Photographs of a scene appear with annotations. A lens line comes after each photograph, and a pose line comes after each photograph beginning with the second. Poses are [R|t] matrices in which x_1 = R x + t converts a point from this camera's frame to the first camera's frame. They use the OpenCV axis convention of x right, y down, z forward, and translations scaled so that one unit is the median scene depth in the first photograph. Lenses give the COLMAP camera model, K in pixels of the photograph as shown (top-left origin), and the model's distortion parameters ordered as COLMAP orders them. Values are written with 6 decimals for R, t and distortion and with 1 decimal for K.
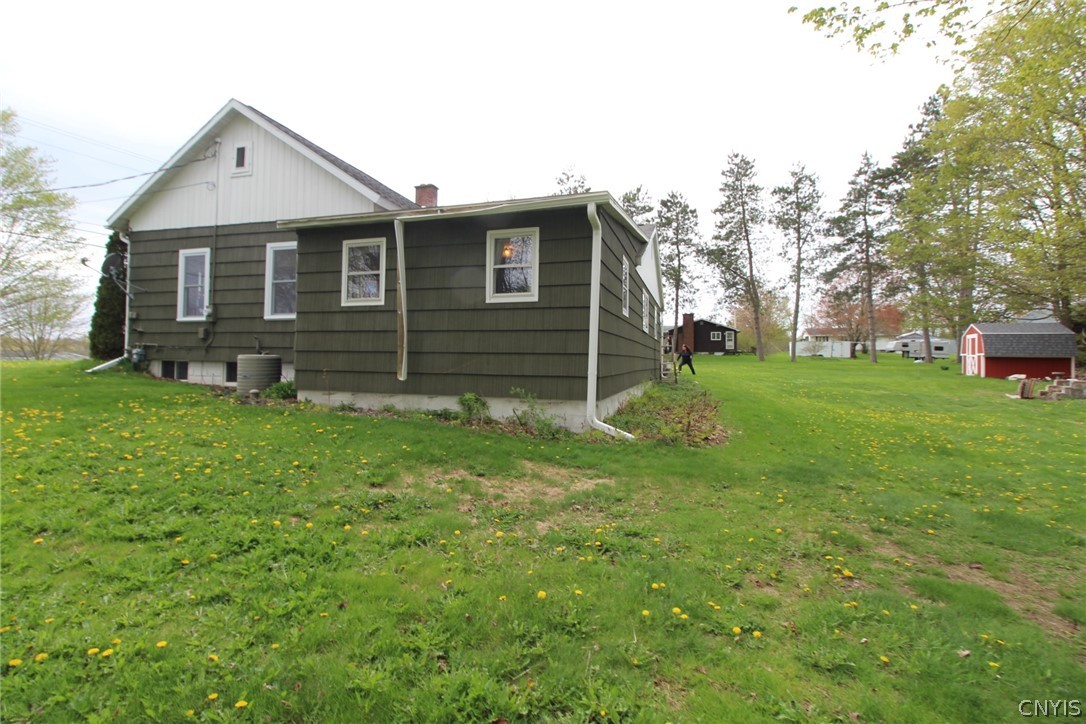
lens RADIAL K [[495.7, 0, 544.5], [0, 495.7, 350.3], [0, 0, 1]] dist [-0.000681, -0.012189]
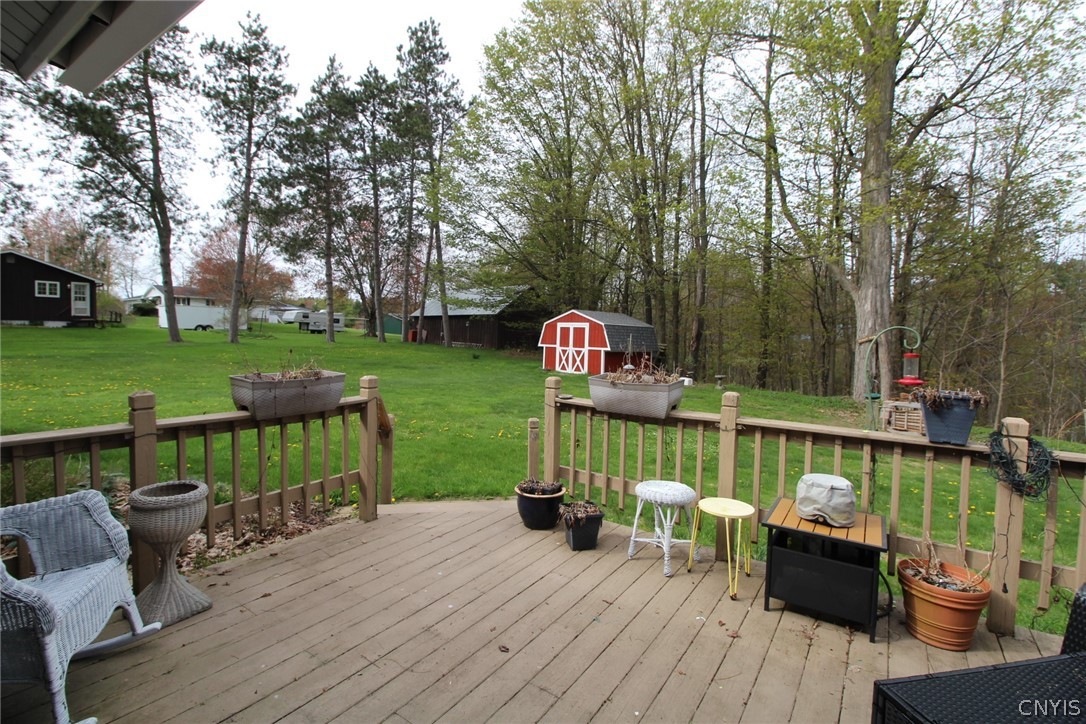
lens RADIAL K [[495.7, 0, 554.0], [0, 495.7, 350.3], [0, 0, 1]] dist [-0.000681, -0.012189]
pose [[0.307025, -0.032461, 0.951148, 0.051949], [-0.040731, 0.998054, 0.047210, -0.018890], [-0.950830, -0.053236, 0.305105, 0.613927]]
